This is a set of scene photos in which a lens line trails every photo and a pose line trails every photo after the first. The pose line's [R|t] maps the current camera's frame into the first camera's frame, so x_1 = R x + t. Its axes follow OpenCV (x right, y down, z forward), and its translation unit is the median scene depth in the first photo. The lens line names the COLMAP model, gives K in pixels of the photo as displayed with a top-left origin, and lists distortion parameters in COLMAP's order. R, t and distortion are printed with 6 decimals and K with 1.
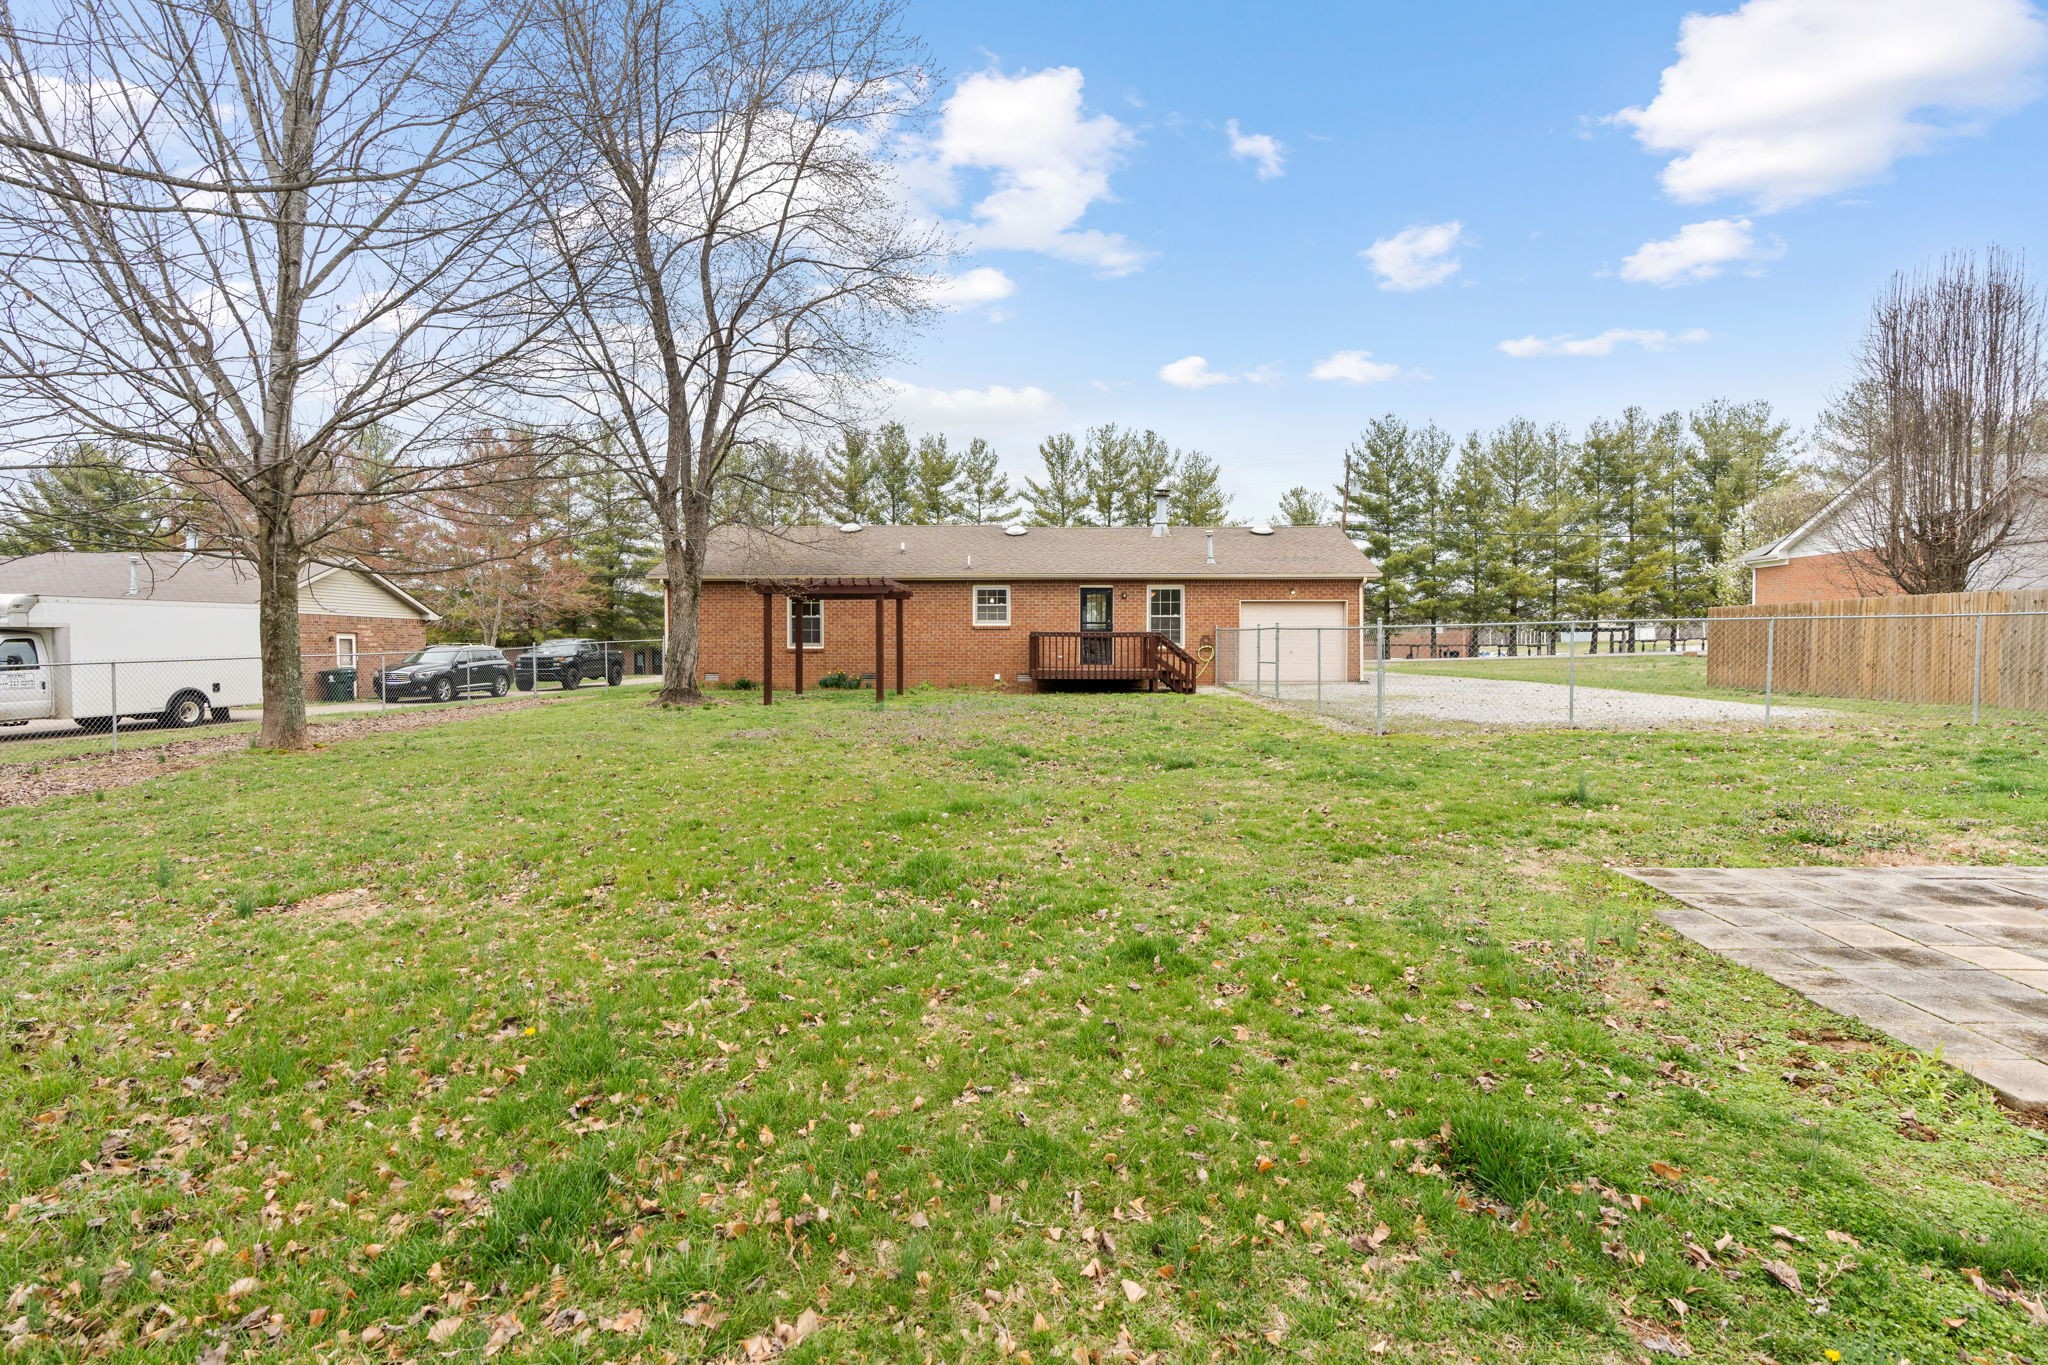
lens RADIAL K [[957.5, 0, 983.5], [0, 957.5, 664.2], [0, 0, 1]] dist [0.002917, 0.000189]
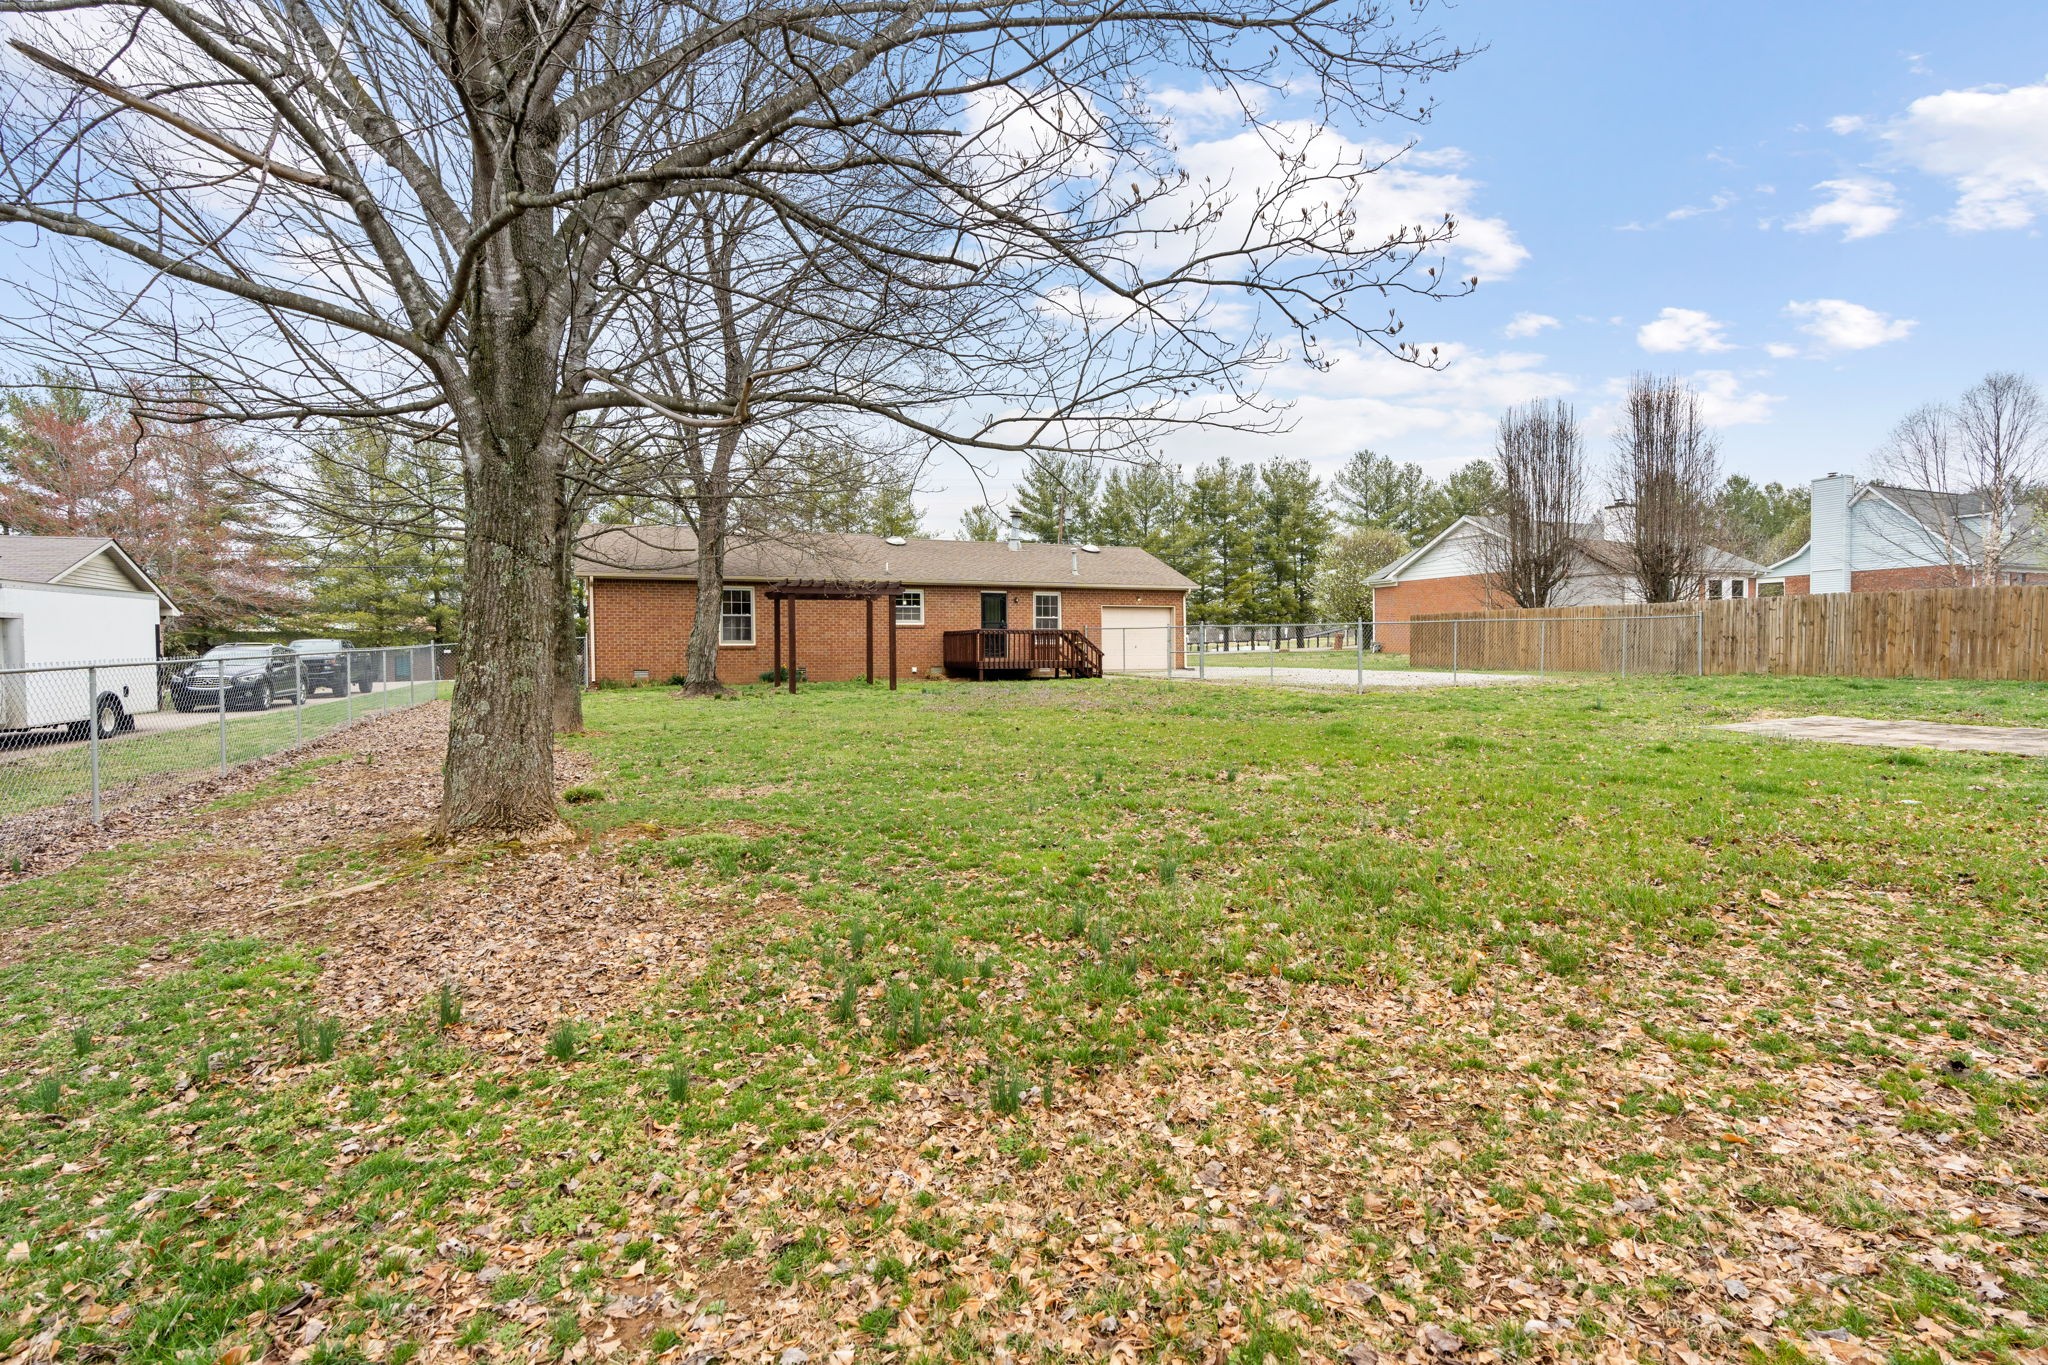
lens RADIAL K [[935.4, 0, 1021.7], [0, 935.4, 662.6], [0, 0, 1]] dist [-0.000037, 0.001040]
pose [[0.913520, -0.011573, 0.406630, -0.318323], [0.013895, 0.999900, -0.002757, 0.009624], [-0.406557, 0.008169, 0.913589, -0.069676]]
